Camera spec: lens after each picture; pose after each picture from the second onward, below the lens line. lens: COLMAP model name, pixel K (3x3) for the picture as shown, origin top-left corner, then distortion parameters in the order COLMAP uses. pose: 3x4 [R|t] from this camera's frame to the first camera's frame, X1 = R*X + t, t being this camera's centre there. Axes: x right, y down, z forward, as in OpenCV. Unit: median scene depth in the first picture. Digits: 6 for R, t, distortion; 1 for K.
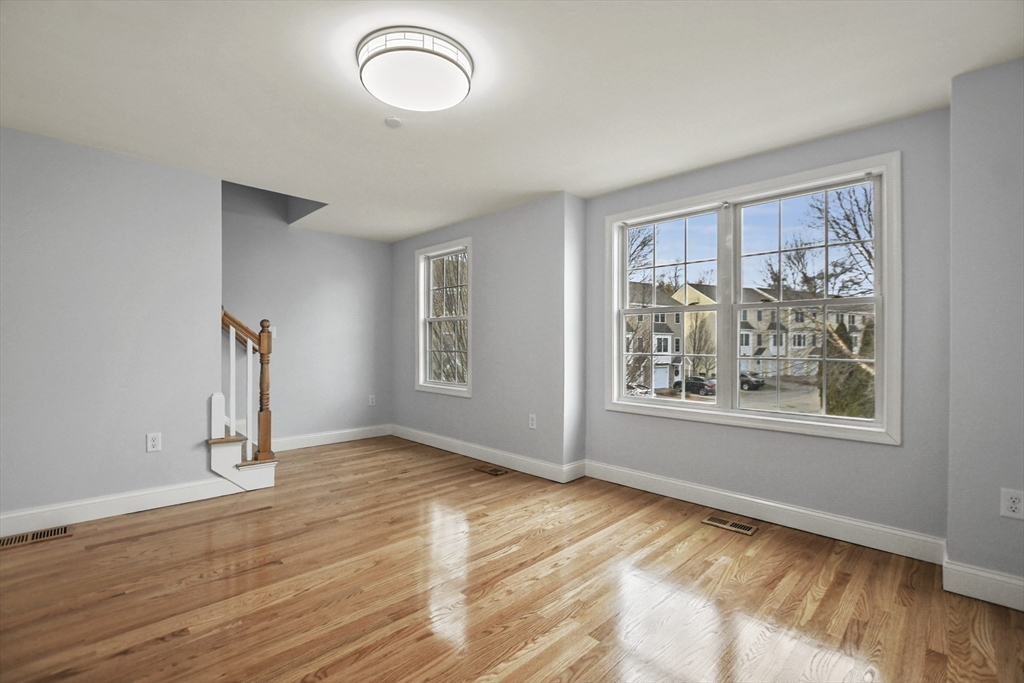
lens RADIAL K [[454.4, 0, 509.3], [0, 454.4, 342.3], [0, 0, 1]] dist [-0.015891, 0.003393]
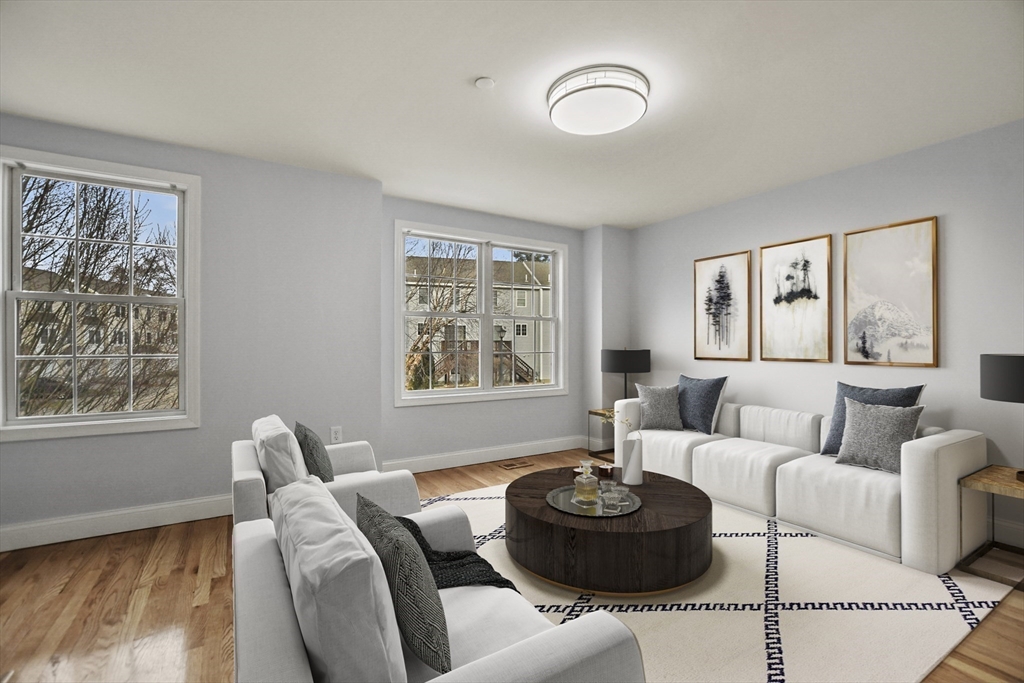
lens RADIAL K [[454.4, 0, 505.1], [0, 454.4, 343.9], [0, 0, 1]] dist [-0.015891, 0.003393]
pose [[0.222210, 0.004846, 0.974987, -0.749166], [0.007847, 0.999946, -0.006759, 0.014899], [-0.974967, 0.009153, 0.222160, 0.545203]]
